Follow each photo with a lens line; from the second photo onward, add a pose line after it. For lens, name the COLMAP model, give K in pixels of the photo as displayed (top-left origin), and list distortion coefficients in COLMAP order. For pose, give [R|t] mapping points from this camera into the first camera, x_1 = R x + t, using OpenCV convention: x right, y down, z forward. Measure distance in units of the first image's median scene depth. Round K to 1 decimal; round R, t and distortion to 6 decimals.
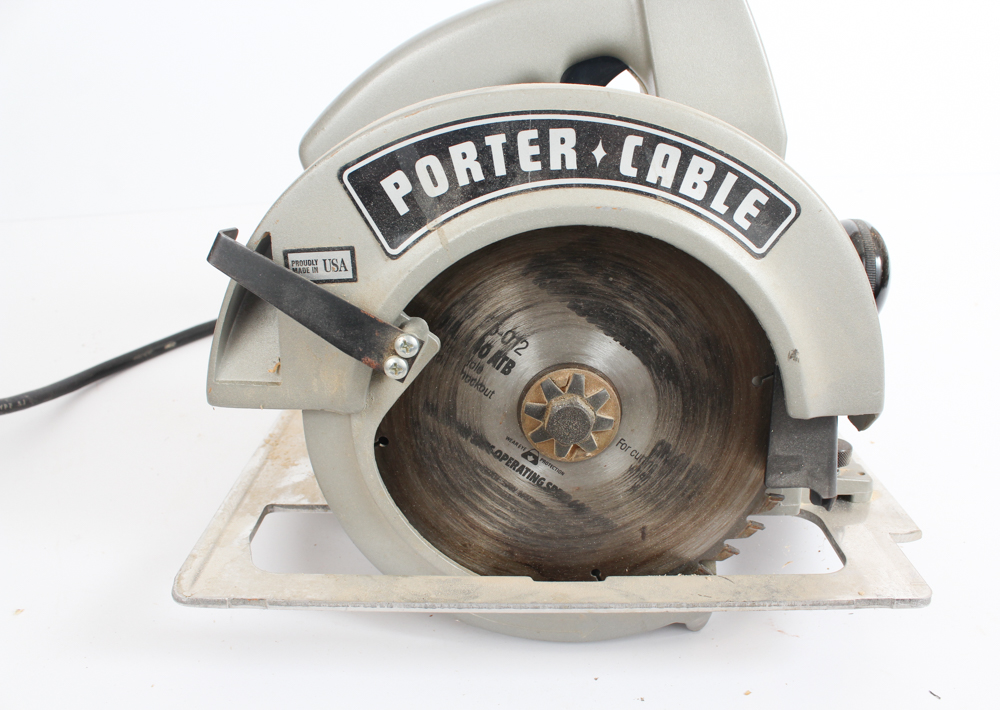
lens RADIAL K [[868.4, 0, 520.1], [0, 868.4, 357.9], [0, 0, 1]] dist [-0.164422, 0.000548]
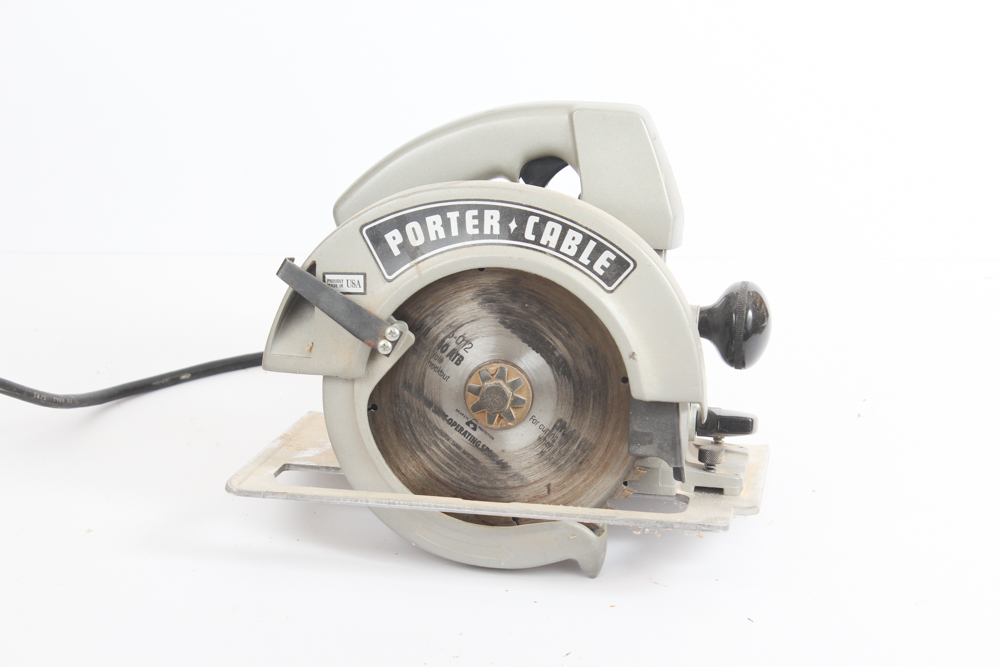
lens RADIAL K [[2409.3, 0, 500.0], [0, 2409.3, 333.5], [0, 0, 1]] dist [0.031189, 0.141229]
pose [[0.988372, 0.057929, -0.140587, 0.663211], [-0.081493, 0.982391, -0.168130, 0.684472], [0.128372, 0.177631, 0.975688, -3.193879]]
